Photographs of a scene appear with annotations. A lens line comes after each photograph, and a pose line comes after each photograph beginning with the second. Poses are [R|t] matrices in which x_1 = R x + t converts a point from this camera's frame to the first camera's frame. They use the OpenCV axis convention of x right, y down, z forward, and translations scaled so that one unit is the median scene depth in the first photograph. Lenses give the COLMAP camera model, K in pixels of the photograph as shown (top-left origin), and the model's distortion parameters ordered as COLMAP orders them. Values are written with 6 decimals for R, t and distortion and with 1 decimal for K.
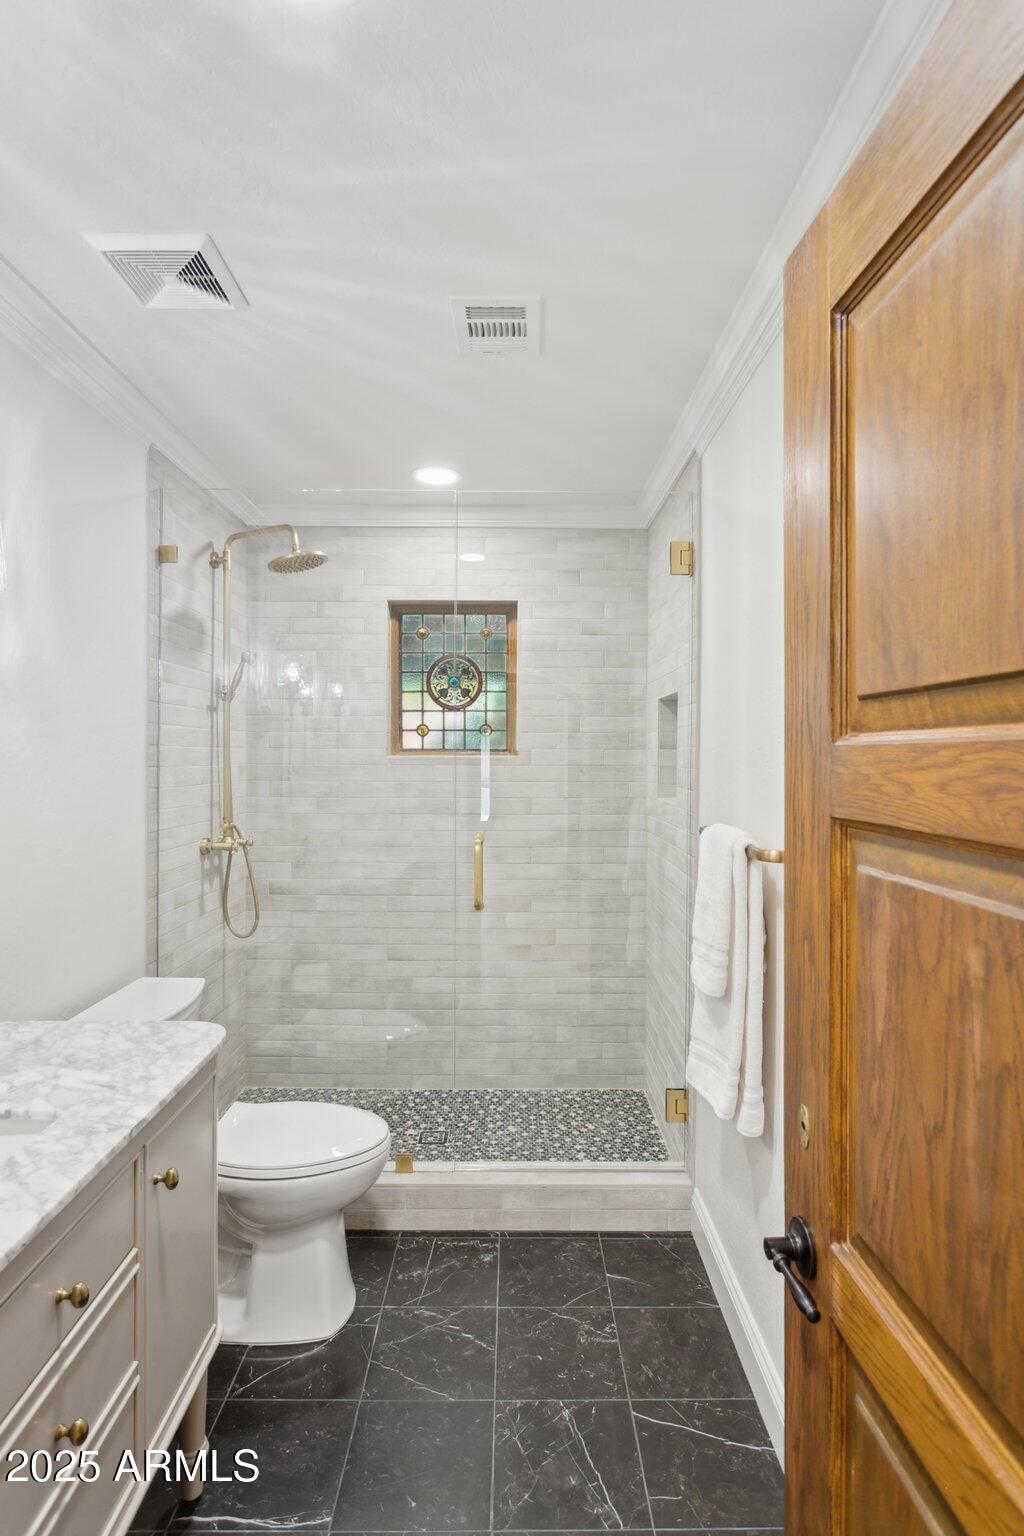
lens RADIAL K [[823.2, 0, 518.3], [0, 823.2, 764.2], [0, 0, 1]] dist [-0.005430, 0.003776]
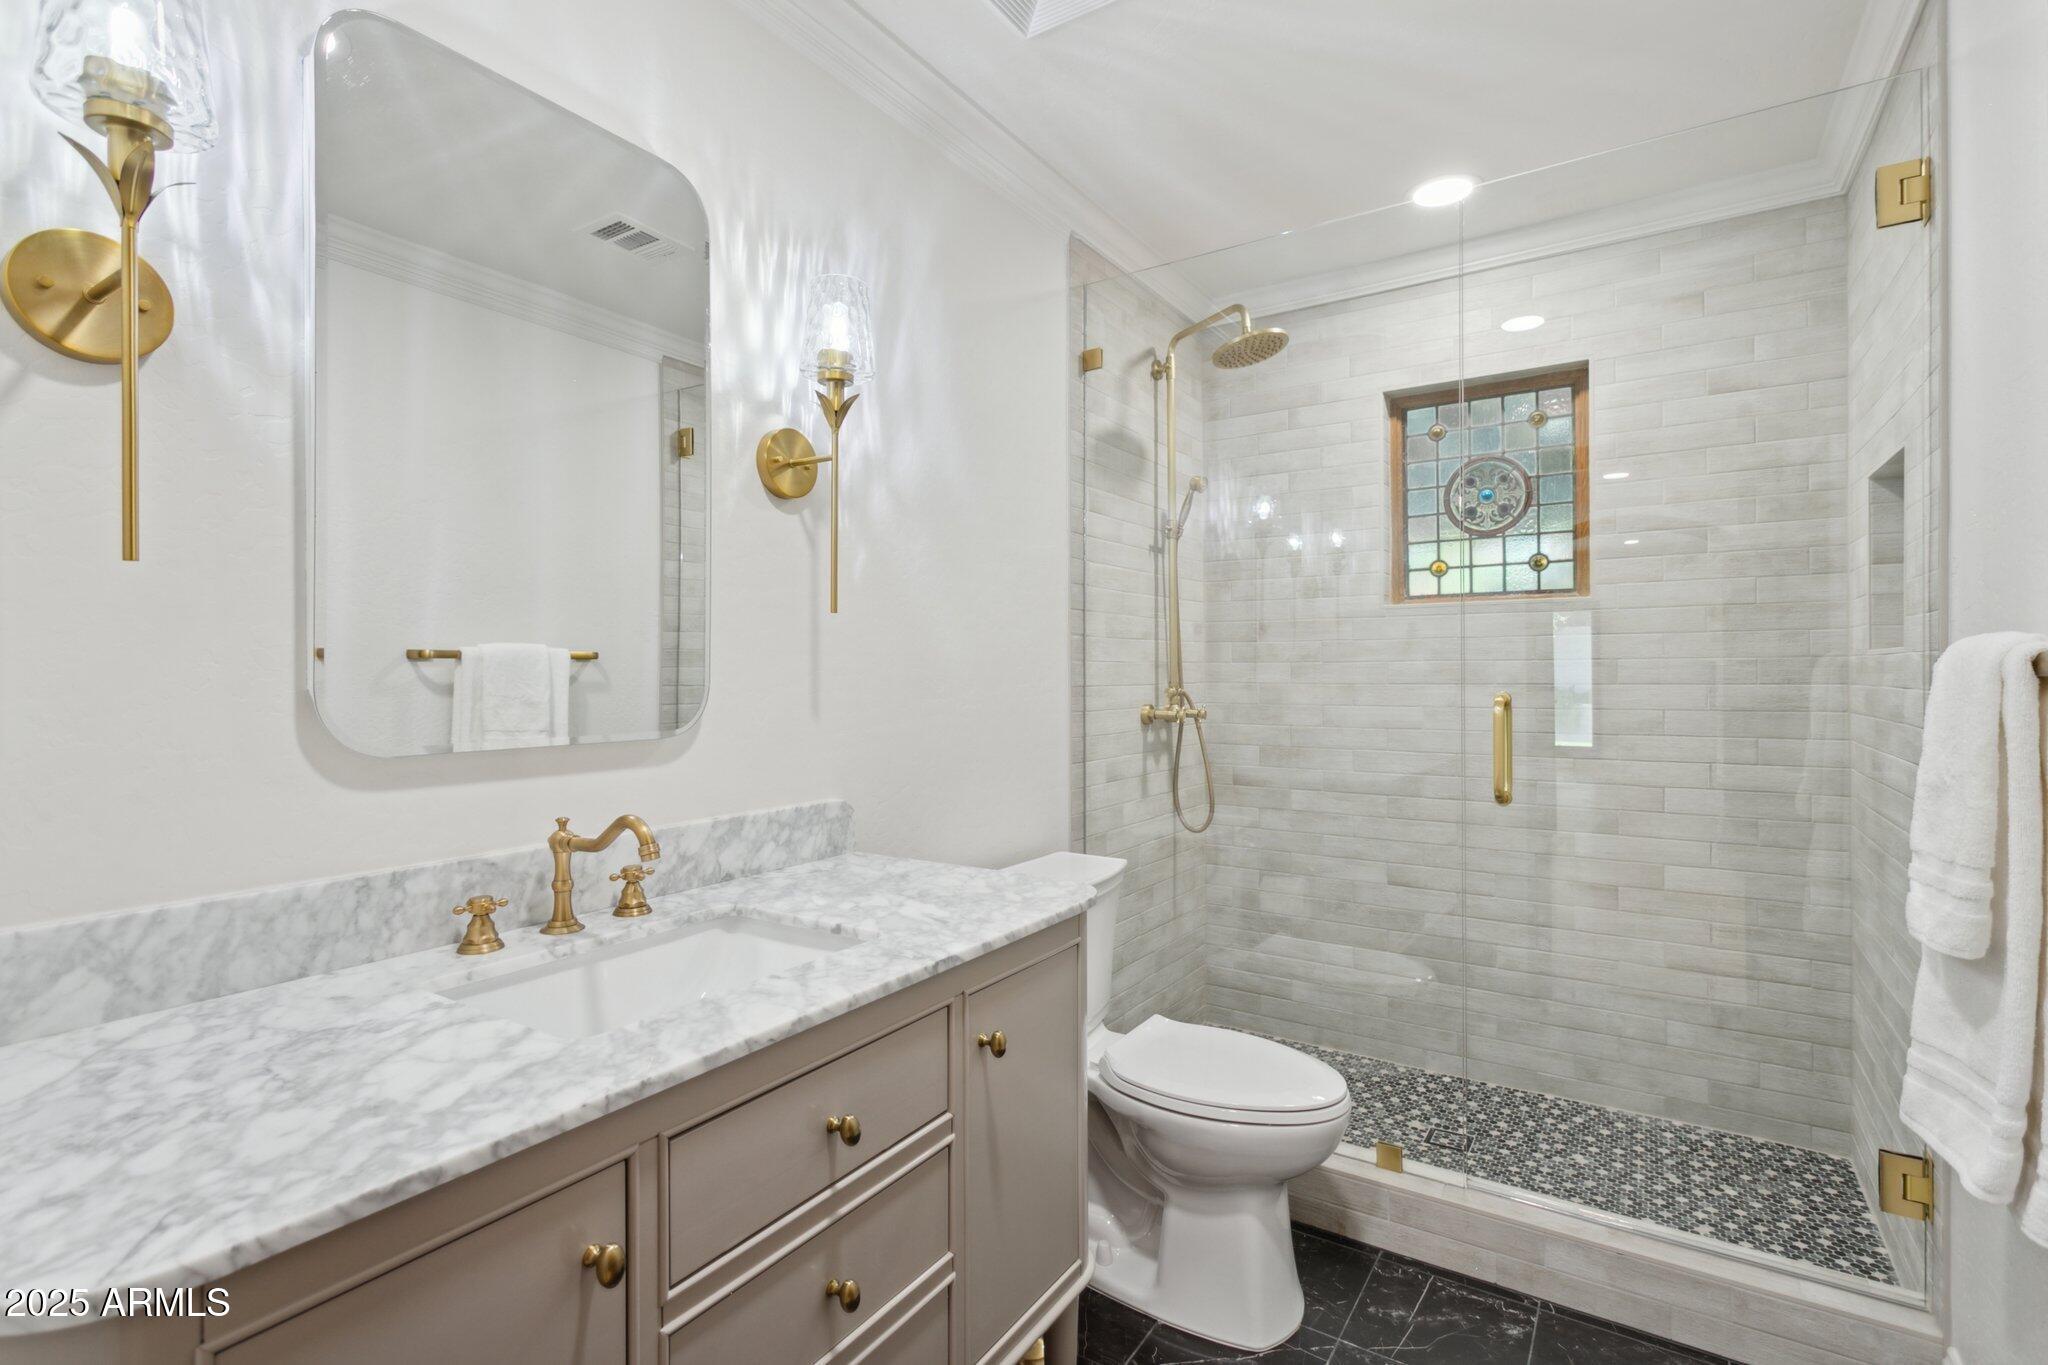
lens RADIAL K [[977.3, 0, 1005.7], [0, 977.3, 676.1], [0, 0, 1]] dist [0.000092, 0.001380]
pose [[0.825412, -0.006059, -0.564499, 0.060588], [-0.002117, 0.999902, -0.013829, 0.075631], [0.564527, 0.012610, 0.825318, 0.100810]]
